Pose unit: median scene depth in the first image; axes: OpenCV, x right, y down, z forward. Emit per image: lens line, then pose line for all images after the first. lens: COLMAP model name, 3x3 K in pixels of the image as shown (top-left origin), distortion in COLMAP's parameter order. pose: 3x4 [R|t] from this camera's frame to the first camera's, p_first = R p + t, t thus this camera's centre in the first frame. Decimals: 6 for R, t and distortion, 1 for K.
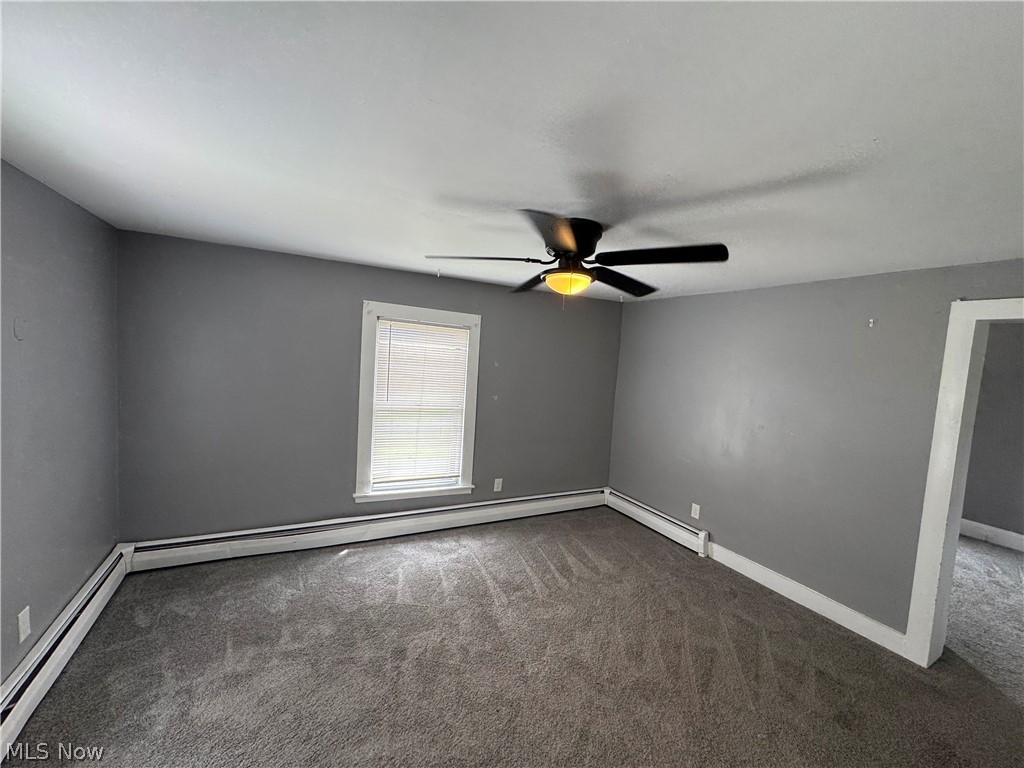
lens RADIAL K [[410.2, 0, 504.4], [0, 410.2, 385.7], [0, 0, 1]] dist [-0.003068, 0.000529]
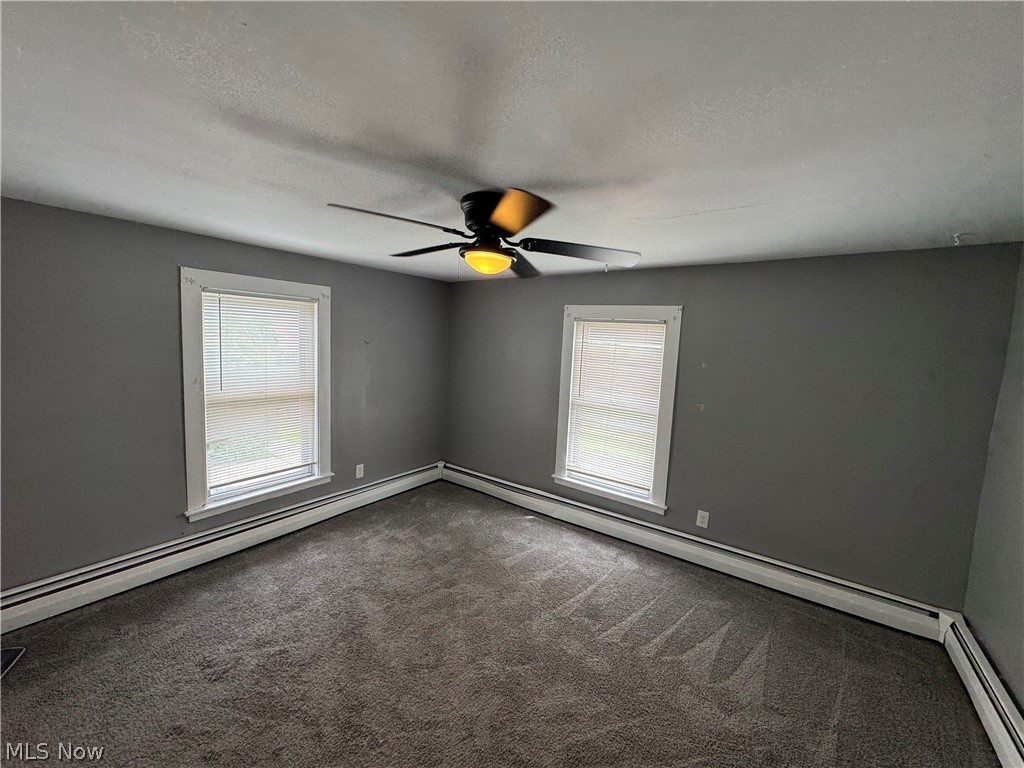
lens RADIAL K [[410.2, 0, 519.1], [0, 410.2, 385.3], [0, 0, 1]] dist [-0.003068, 0.000529]
pose [[0.458351, 0.050799, -0.887319, 0.600372], [-0.089013, 0.995969, 0.011040, 0.011510], [0.884303, 0.073923, 0.461025, 0.366850]]
